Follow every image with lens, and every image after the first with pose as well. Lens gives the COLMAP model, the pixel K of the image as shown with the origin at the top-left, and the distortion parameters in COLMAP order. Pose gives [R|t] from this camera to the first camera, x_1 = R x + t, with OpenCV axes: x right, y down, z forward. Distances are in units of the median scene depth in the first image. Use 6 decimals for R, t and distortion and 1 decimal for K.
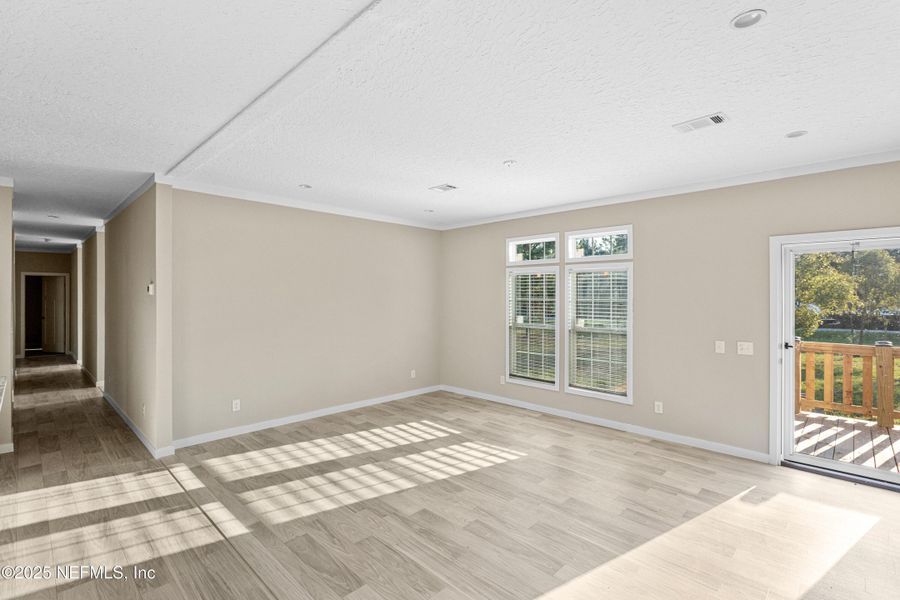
lens RADIAL K [[424.7, 0, 464.1], [0, 424.7, 300.7], [0, 0, 1]] dist [0.002646, 0.001100]
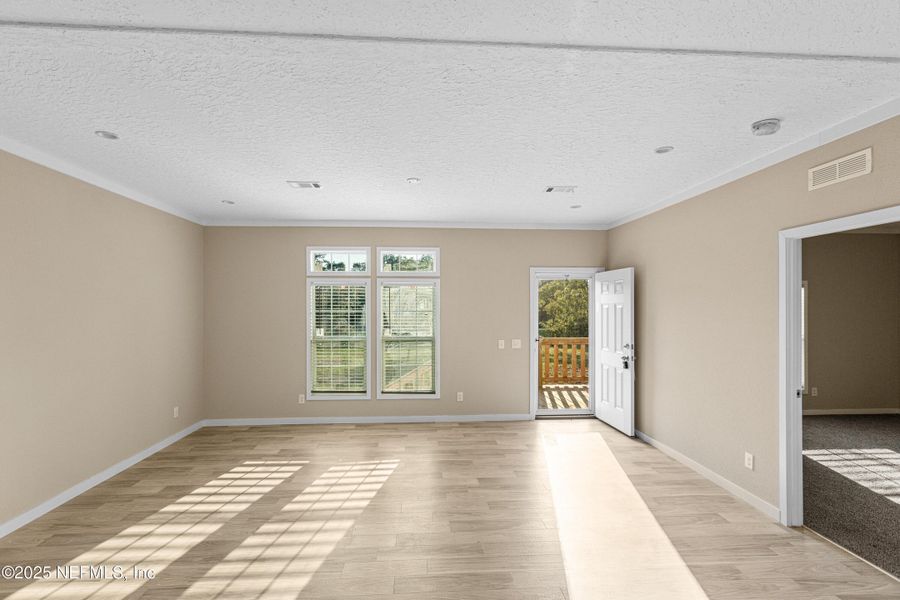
lens RADIAL K [[424.7, 0, 432.4], [0, 424.7, 304.7], [0, 0, 1]] dist [0.002646, 0.001100]
pose [[0.671026, 0.004506, 0.741420, -0.525604], [0.012080, 0.999782, -0.017009, 0.001768], [-0.741336, 0.020369, 0.670825, 0.218876]]
